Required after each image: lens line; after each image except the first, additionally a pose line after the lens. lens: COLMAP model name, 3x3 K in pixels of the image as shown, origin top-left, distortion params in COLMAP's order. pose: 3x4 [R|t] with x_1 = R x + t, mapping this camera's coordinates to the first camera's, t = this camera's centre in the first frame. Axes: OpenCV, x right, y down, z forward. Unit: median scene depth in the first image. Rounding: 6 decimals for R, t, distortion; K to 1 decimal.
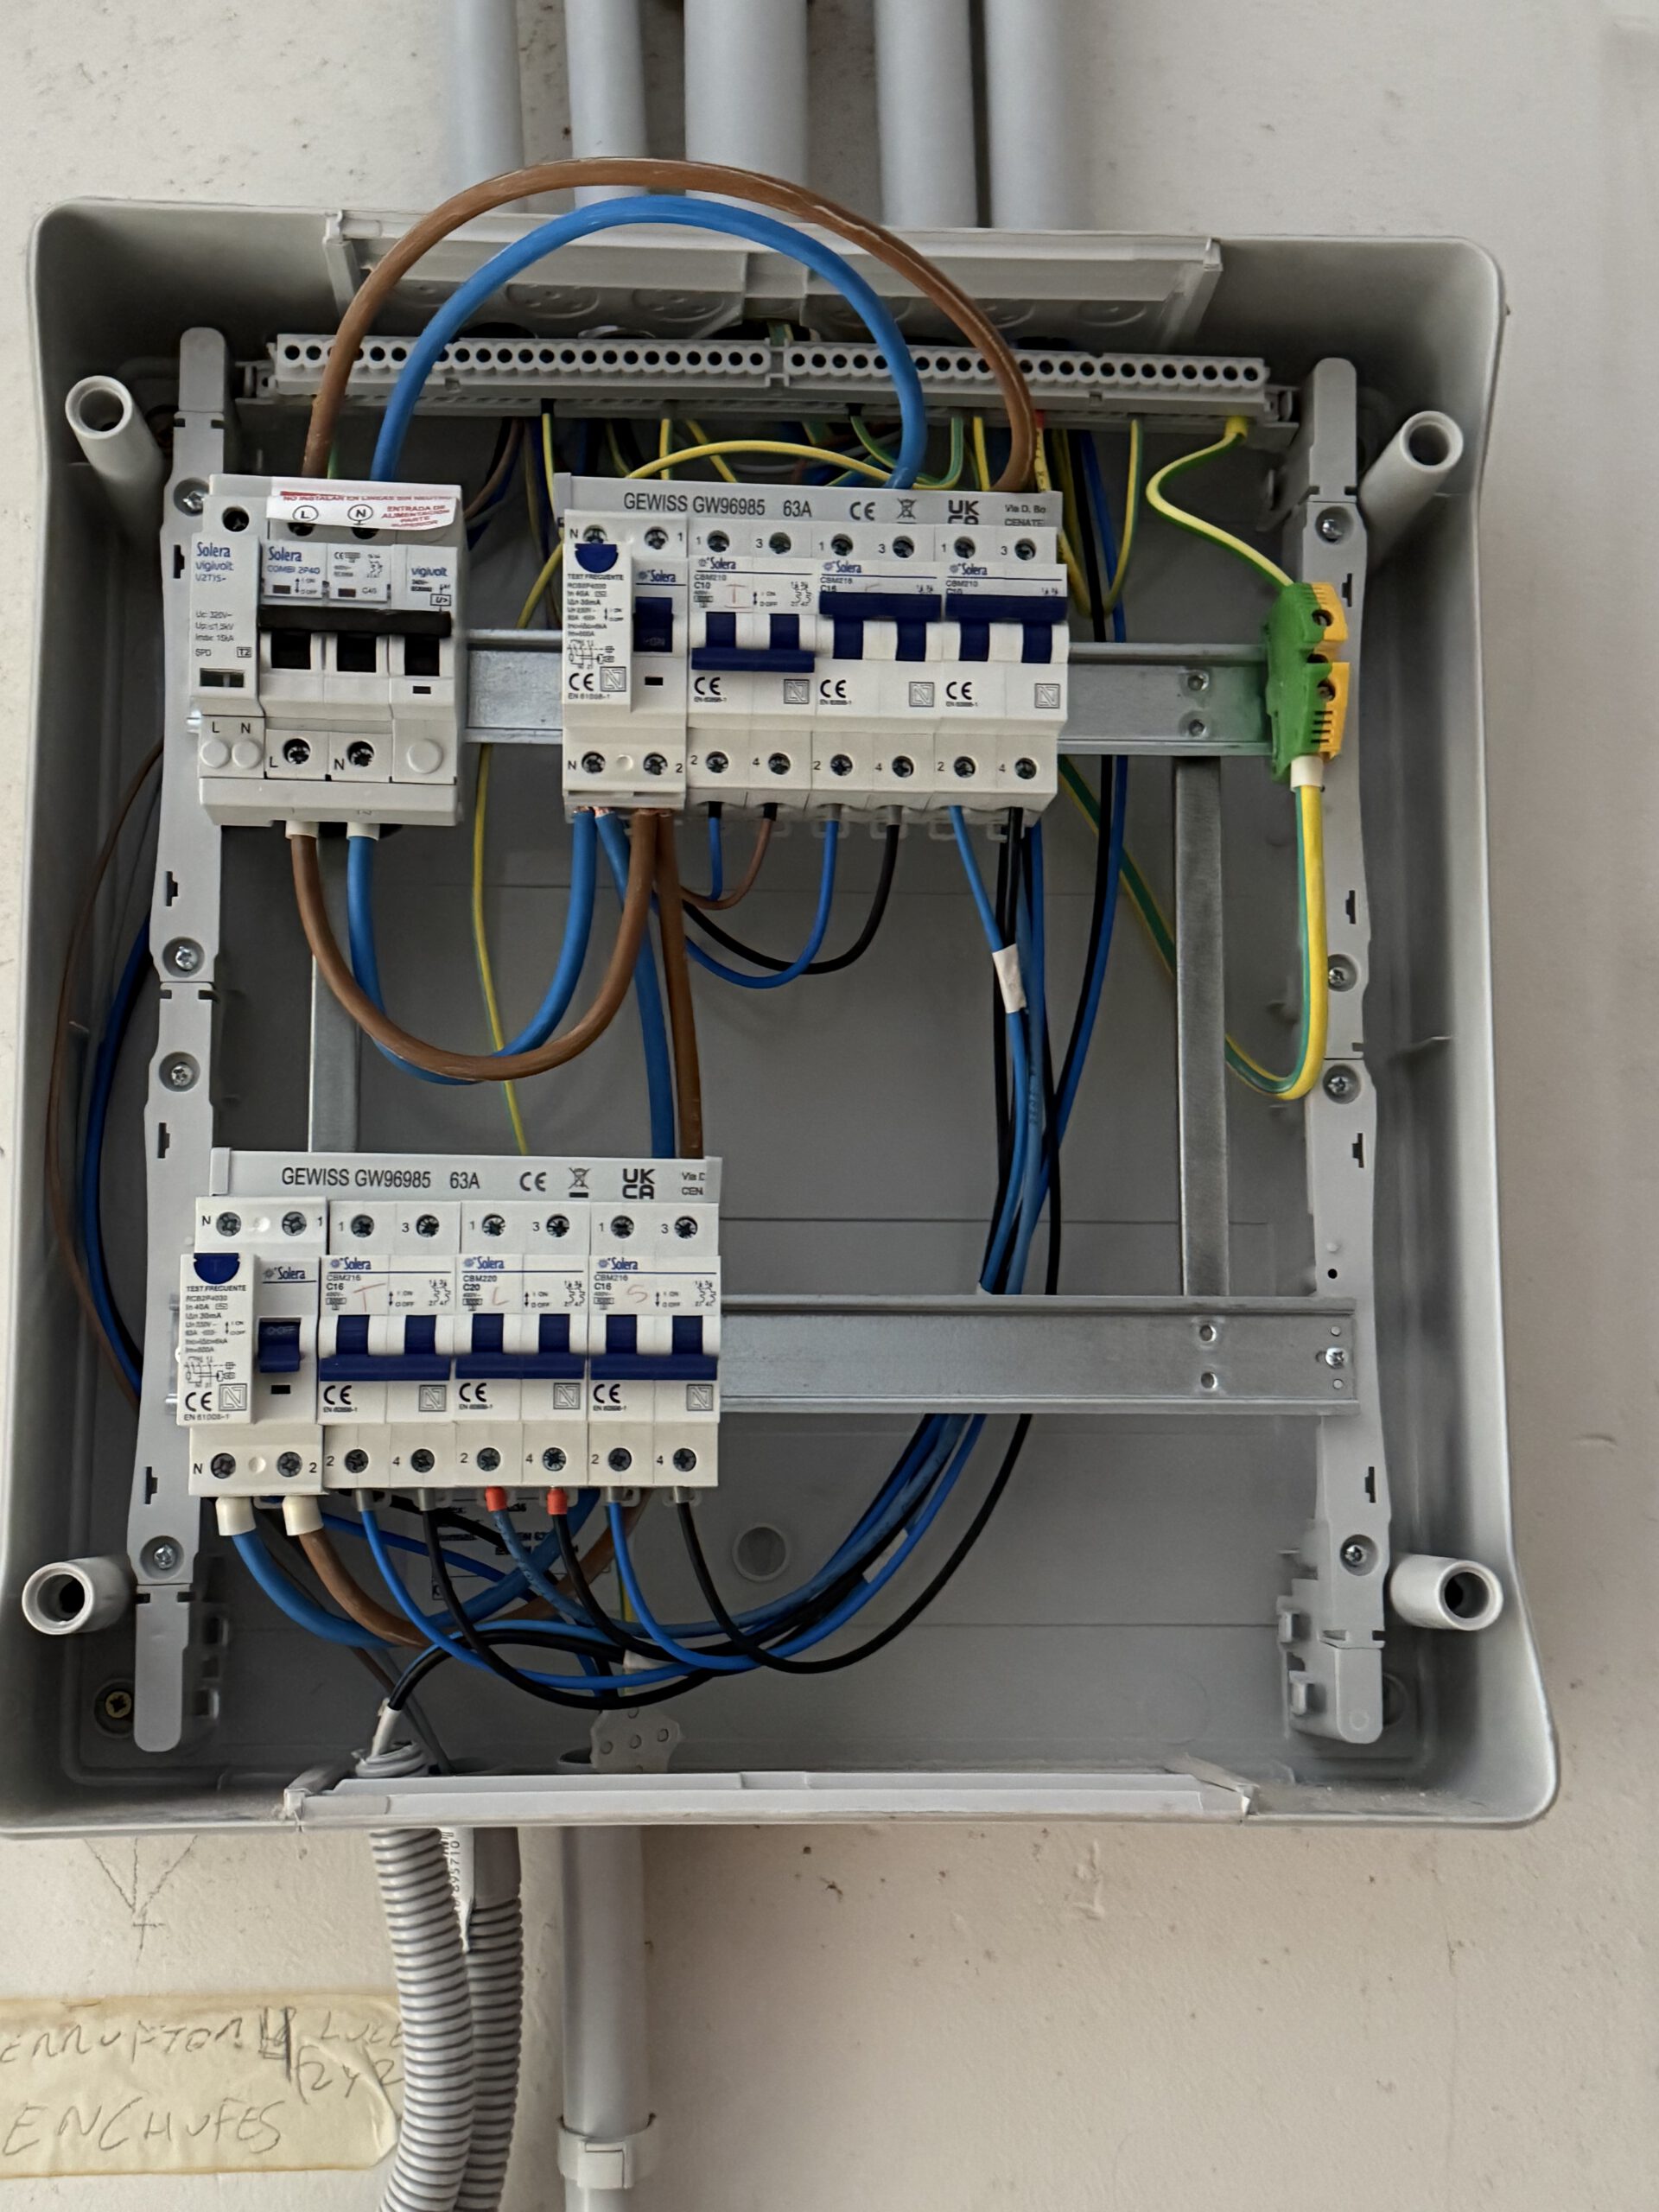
lens RADIAL K [[2723.7, 0, 829.5], [0, 2723.7, 1106.0], [0, 0, 1]] dist [-0.322112, 1.768652]
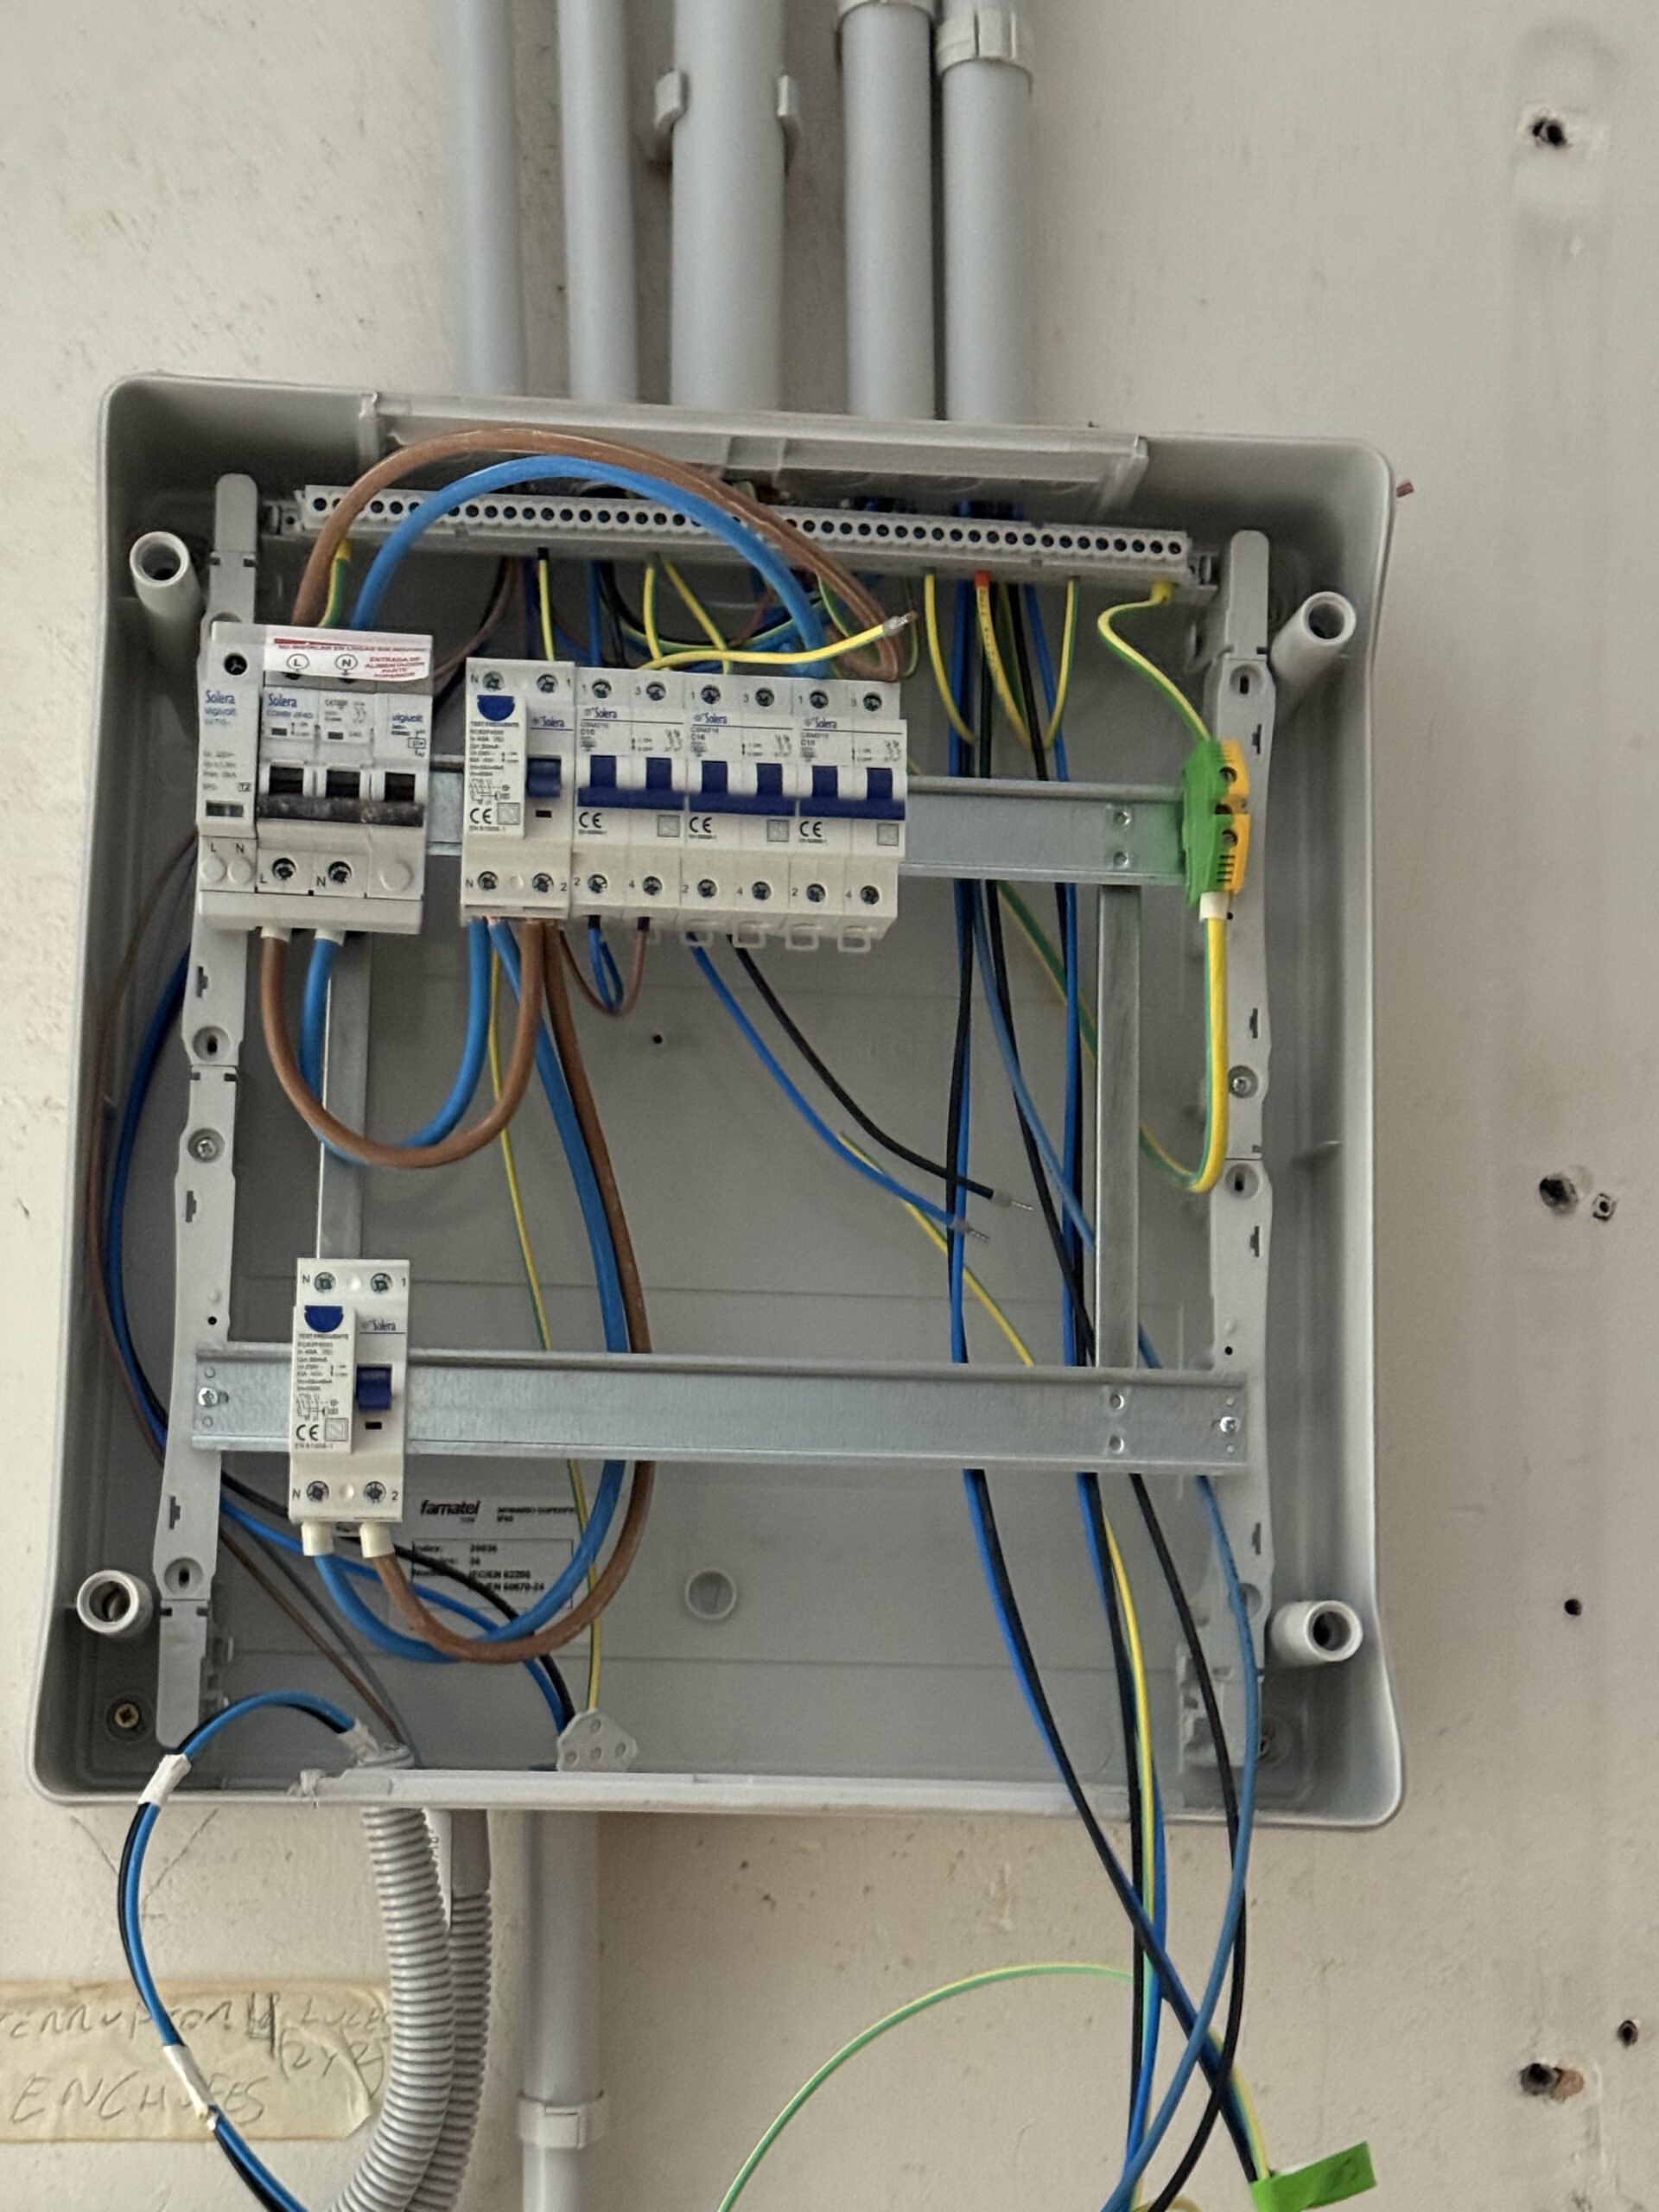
lens RADIAL K [[3608.3, 0, 829.5], [0, 3608.3, 1106.0], [0, 0, 1]] dist [-0.565204, 5.794729]
pose [[0.999207, 0.025025, 0.030984, -0.027509], [-0.024631, 0.999612, -0.013030, -0.015909], [-0.031298, 0.012257, 0.999435, -0.480921]]
